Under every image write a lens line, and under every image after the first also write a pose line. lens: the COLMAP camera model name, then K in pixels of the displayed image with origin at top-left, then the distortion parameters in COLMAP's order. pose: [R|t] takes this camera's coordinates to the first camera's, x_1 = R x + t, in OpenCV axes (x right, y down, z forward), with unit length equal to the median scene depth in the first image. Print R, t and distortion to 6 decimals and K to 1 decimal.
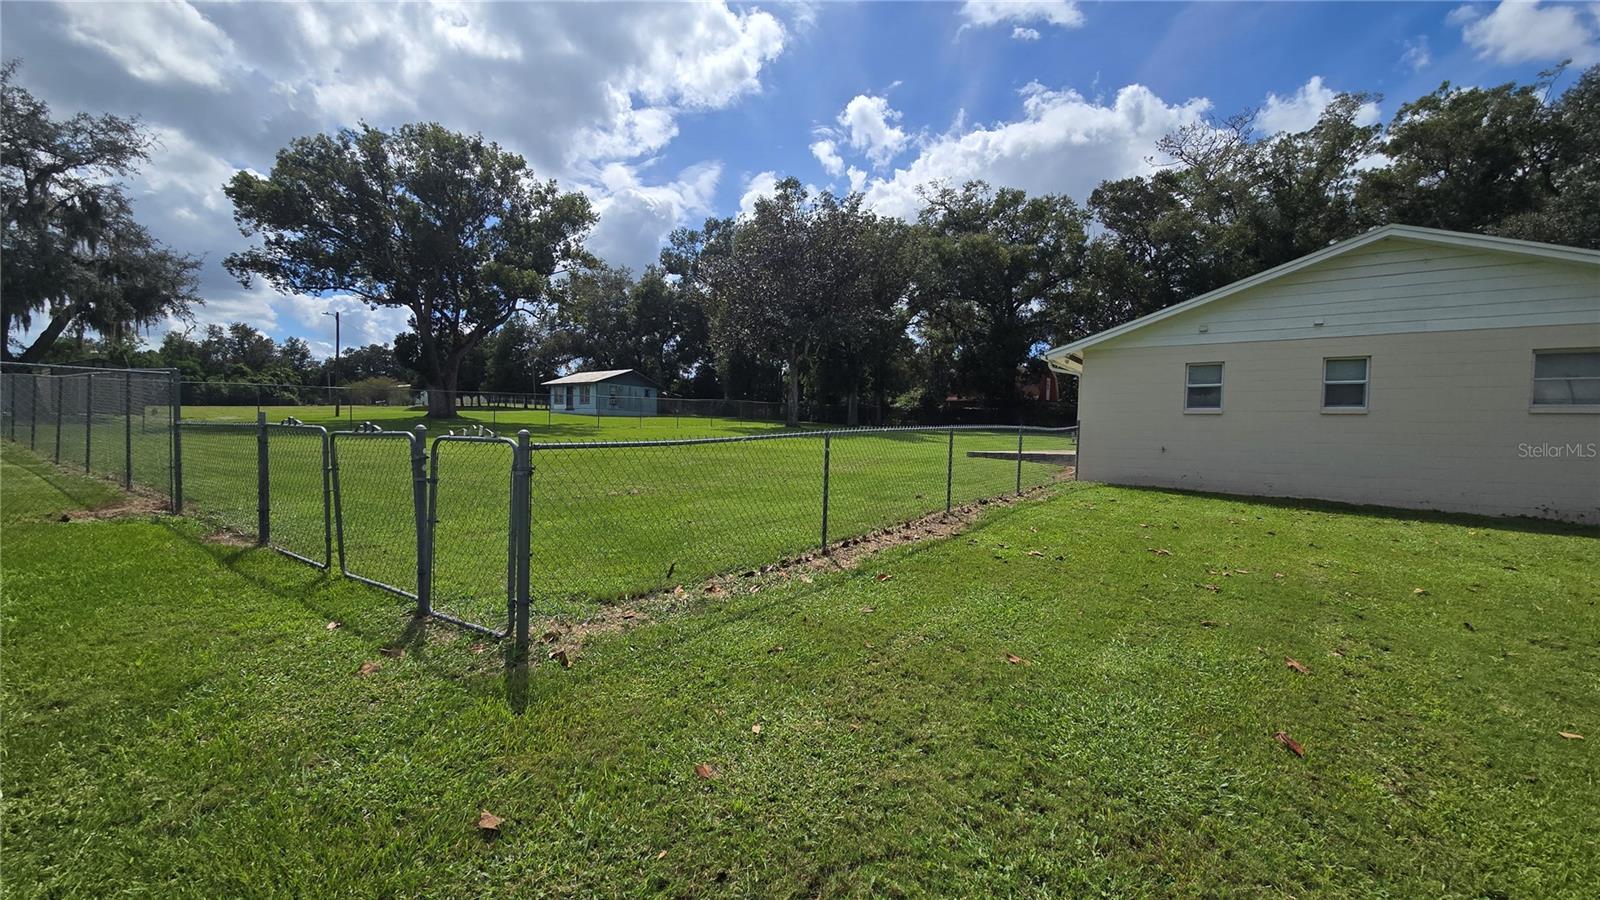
lens RADIAL K [[660.6, 0, 795.1], [0, 660.6, 465.6], [0, 0, 1]] dist [-0.006033, 0.000173]
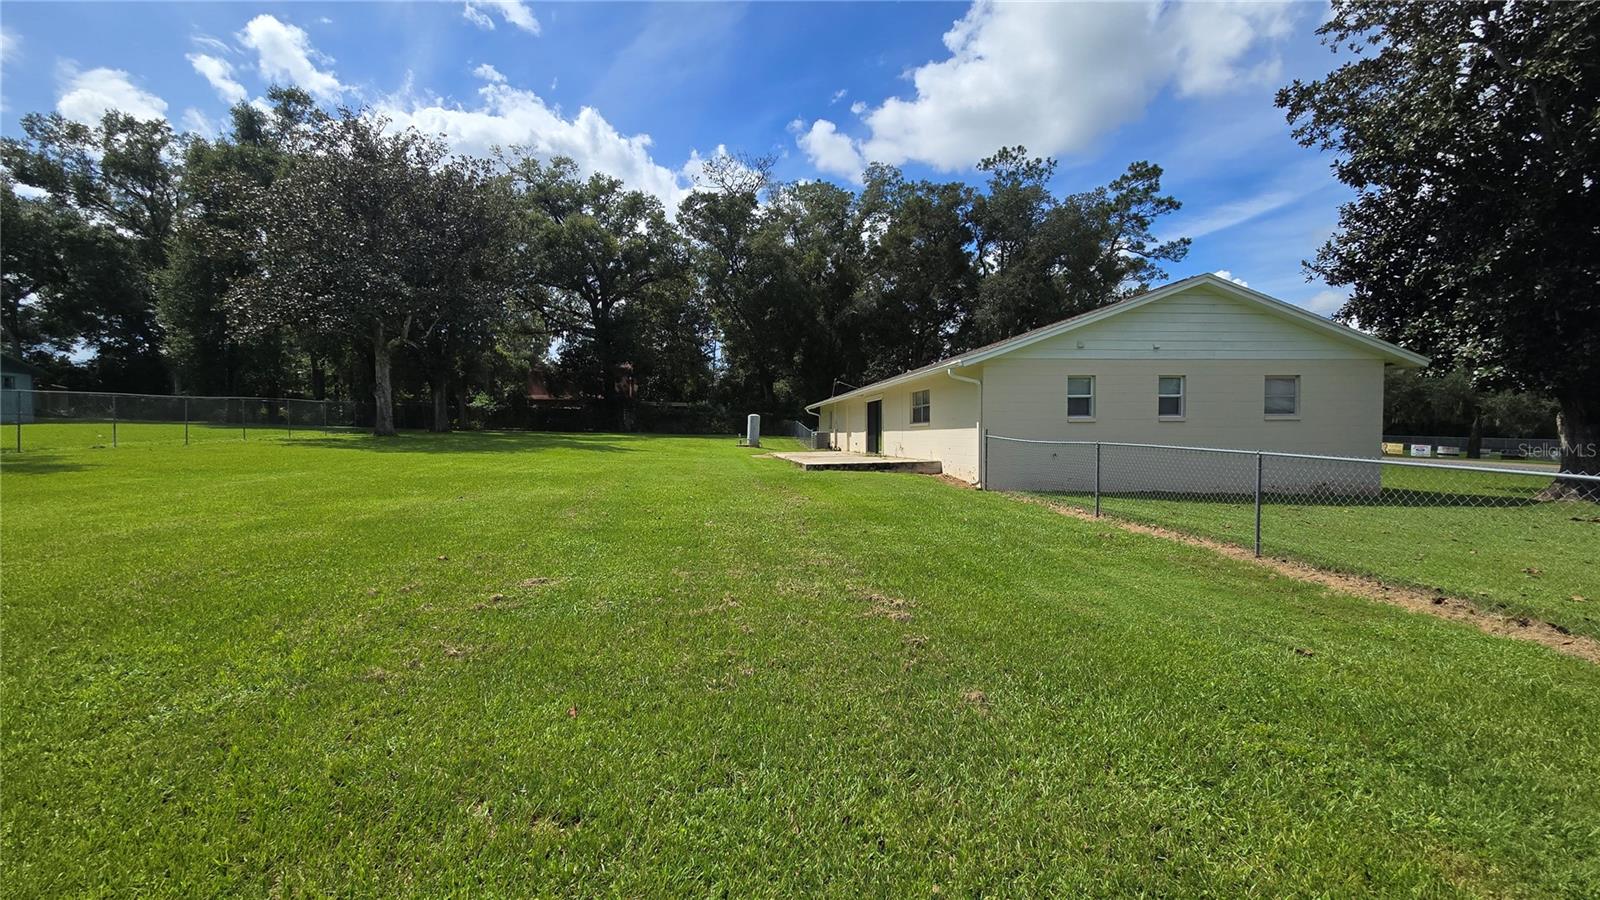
lens RADIAL K [[660.6, 0, 799.5], [0, 660.6, 447.7], [0, 0, 1]] dist [-0.006033, 0.000173]
pose [[0.730477, -0.043426, 0.681555, -0.126548], [0.058089, 0.998310, 0.001349, -0.016850], [-0.680462, 0.038605, 0.731766, 0.134462]]
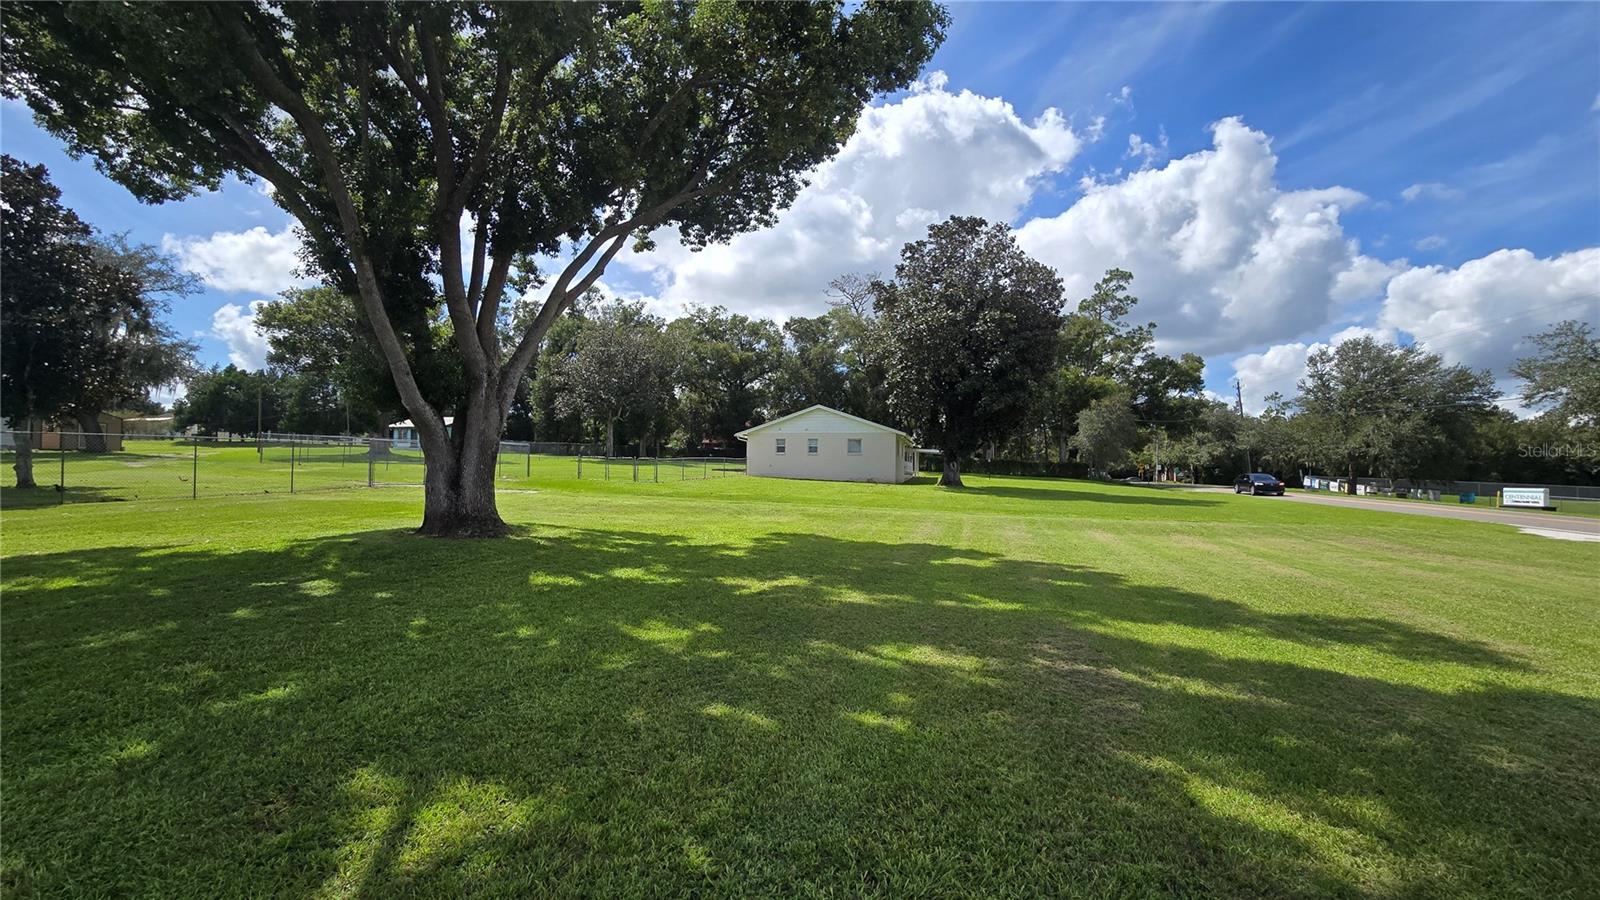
lens RADIAL K [[692.4, 0, 820.1], [0, 692.4, 458.6], [0, 0, 1]] dist [-0.000474, 0.000126]
pose [[0.922241, -0.001727, 0.386612, -0.149918], [0.026461, 0.997927, -0.058663, 0.041842], [-0.385709, 0.064332, 0.920375, -0.617420]]
